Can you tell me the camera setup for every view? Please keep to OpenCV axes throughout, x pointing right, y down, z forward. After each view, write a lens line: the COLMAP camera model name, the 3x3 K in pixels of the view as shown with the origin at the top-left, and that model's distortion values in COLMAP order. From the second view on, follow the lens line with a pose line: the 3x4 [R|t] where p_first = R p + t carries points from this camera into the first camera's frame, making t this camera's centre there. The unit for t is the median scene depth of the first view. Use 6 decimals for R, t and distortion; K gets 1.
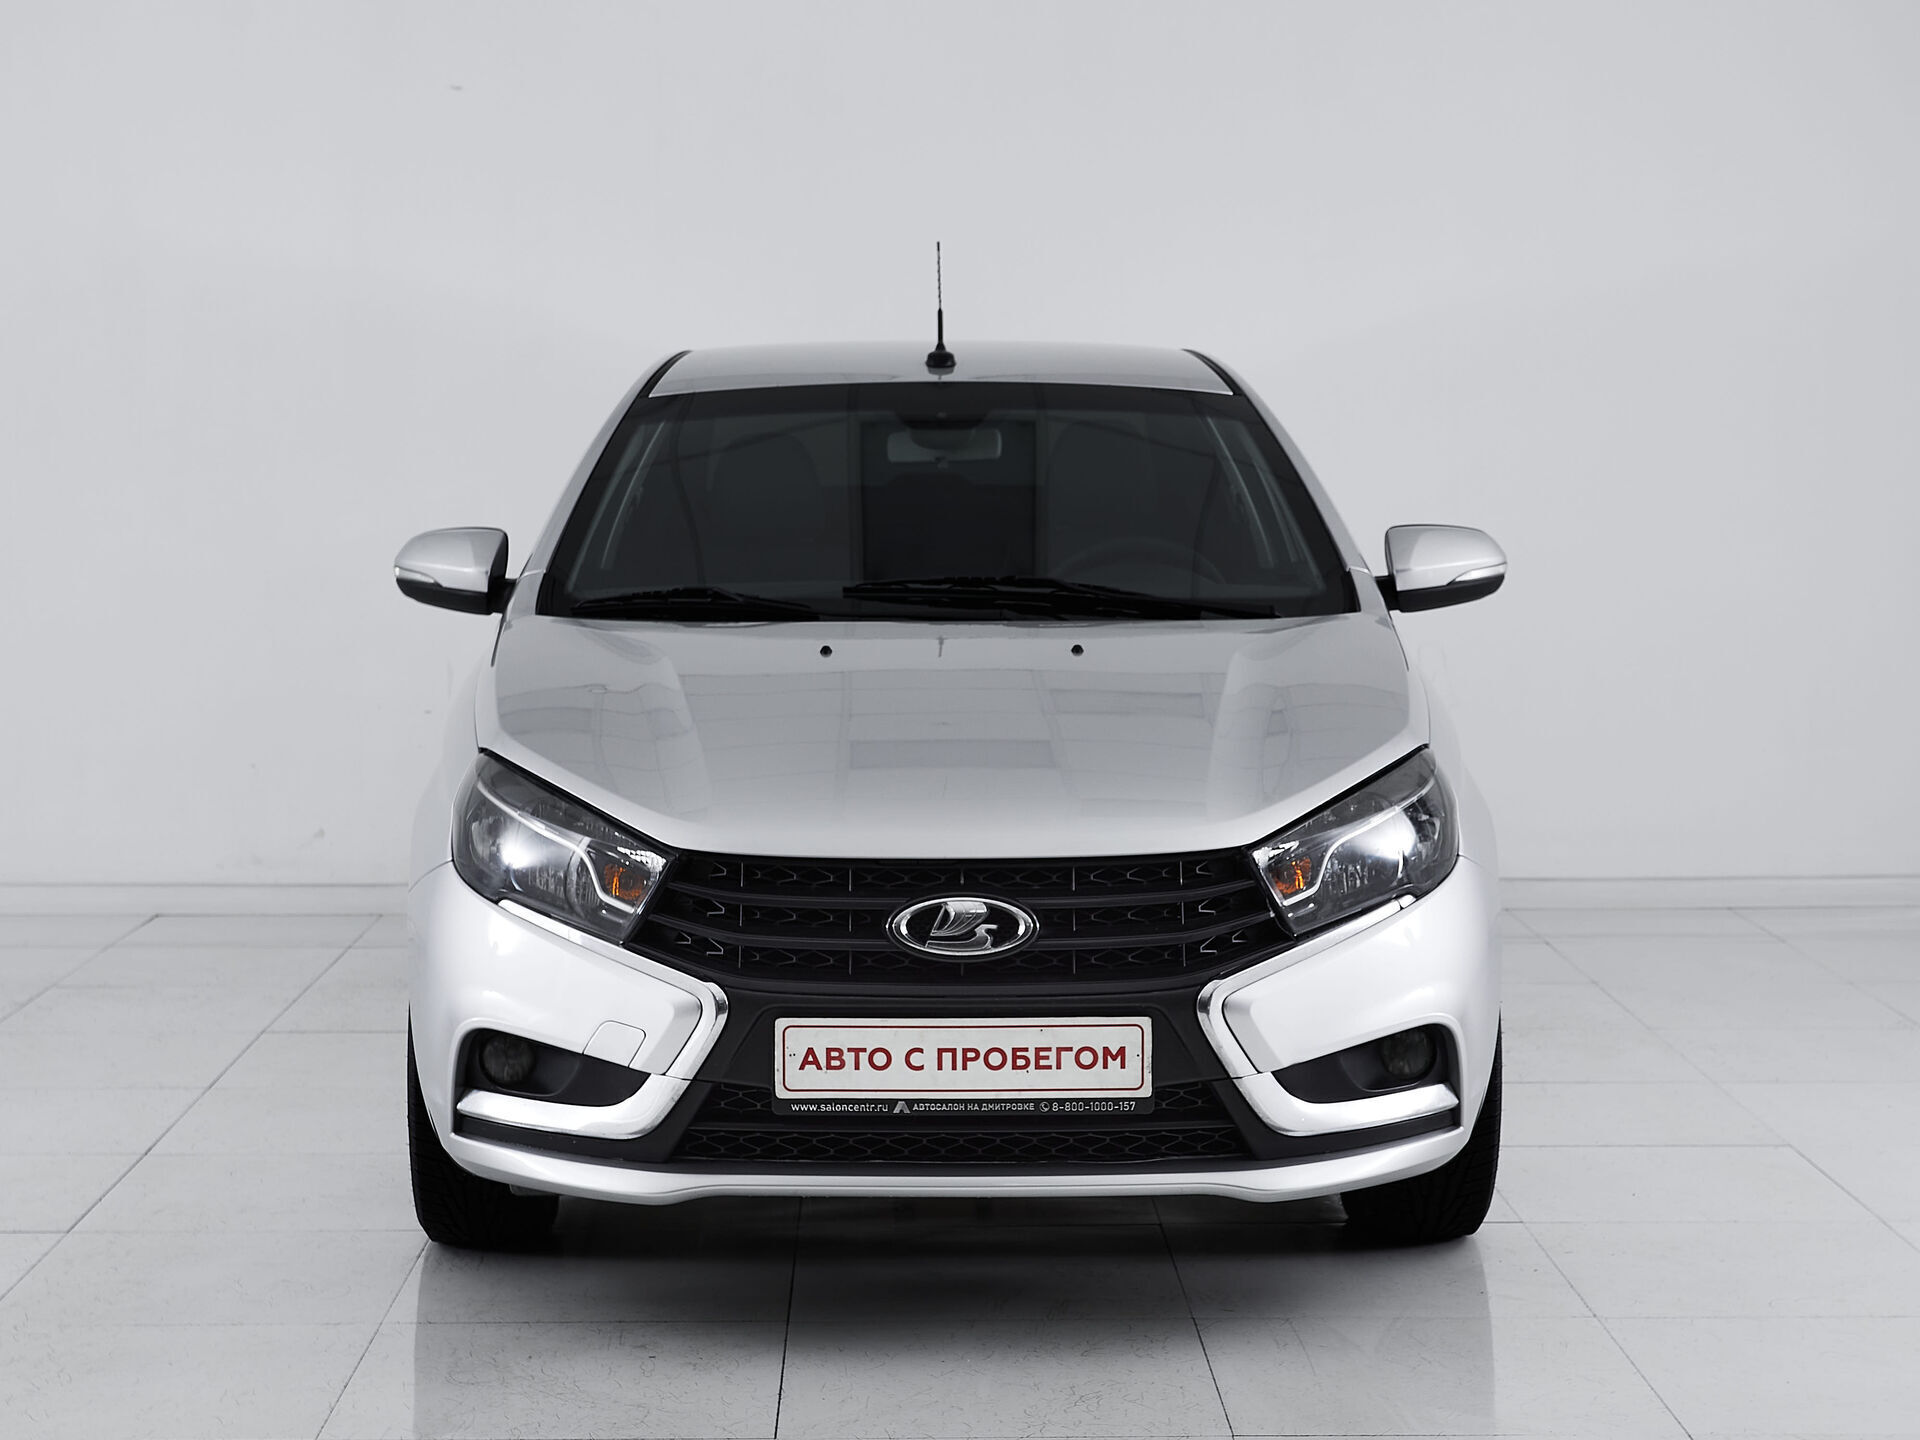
lens RADIAL K [[2345.0, 0, 918.2], [0, 2345.0, 719.7], [0, 0, 1]] dist [0.028910, 0.018745]
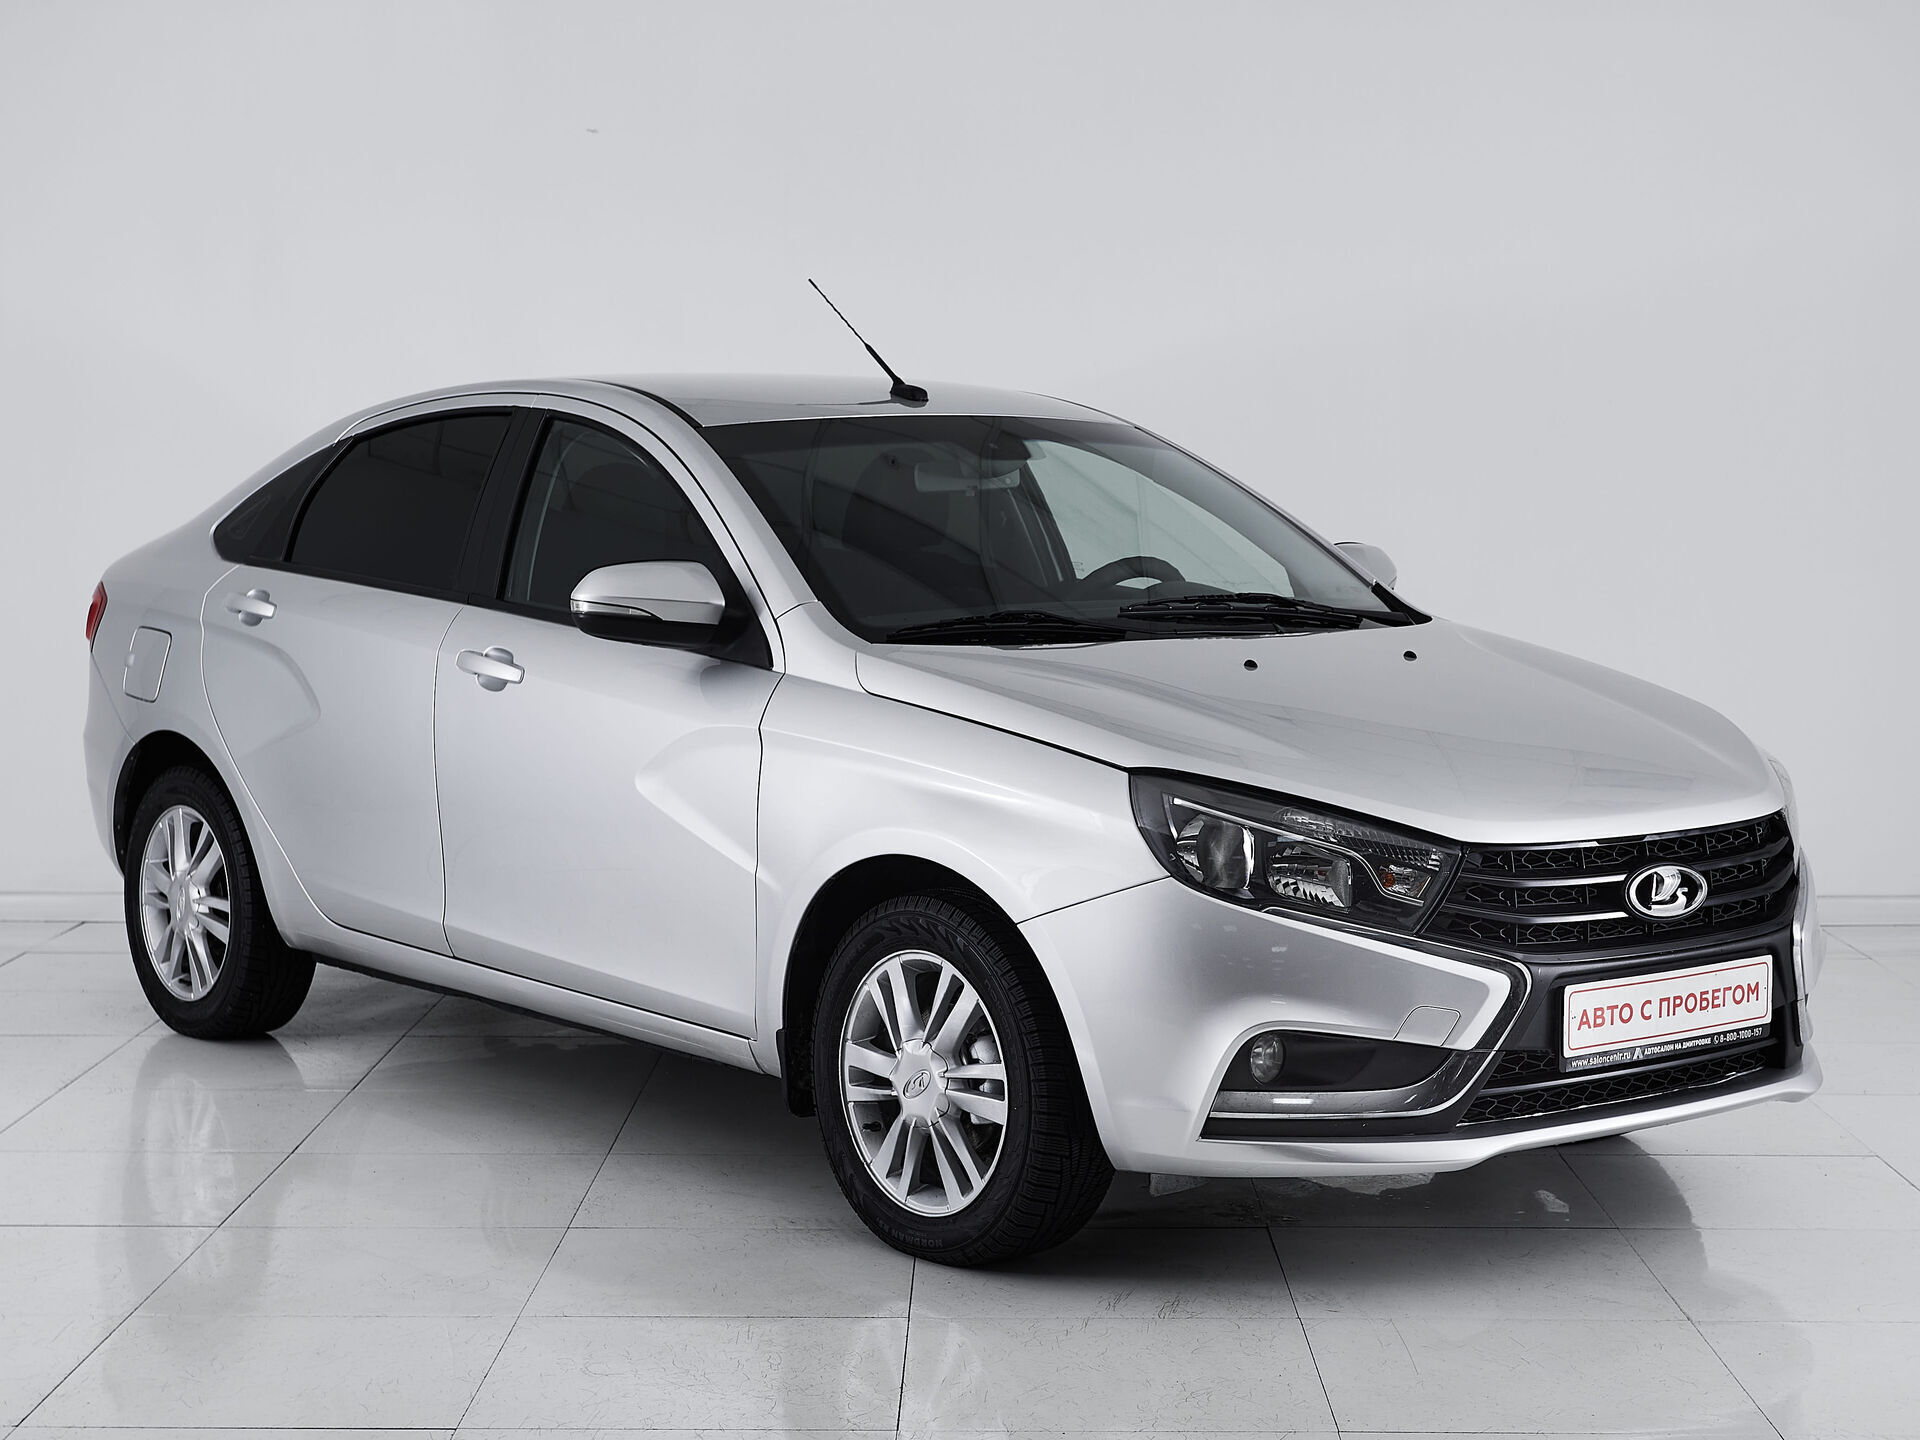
lens RADIAL K [[2345.0, 0, 918.2], [0, 2345.0, 719.7], [0, 0, 1]] dist [0.028910, 0.018745]
pose [[0.838374, -0.038592, 0.543728, -0.919959], [0.047876, 0.998849, -0.002925, -0.011286], [-0.542989, 0.028484, 0.839256, 0.220853]]
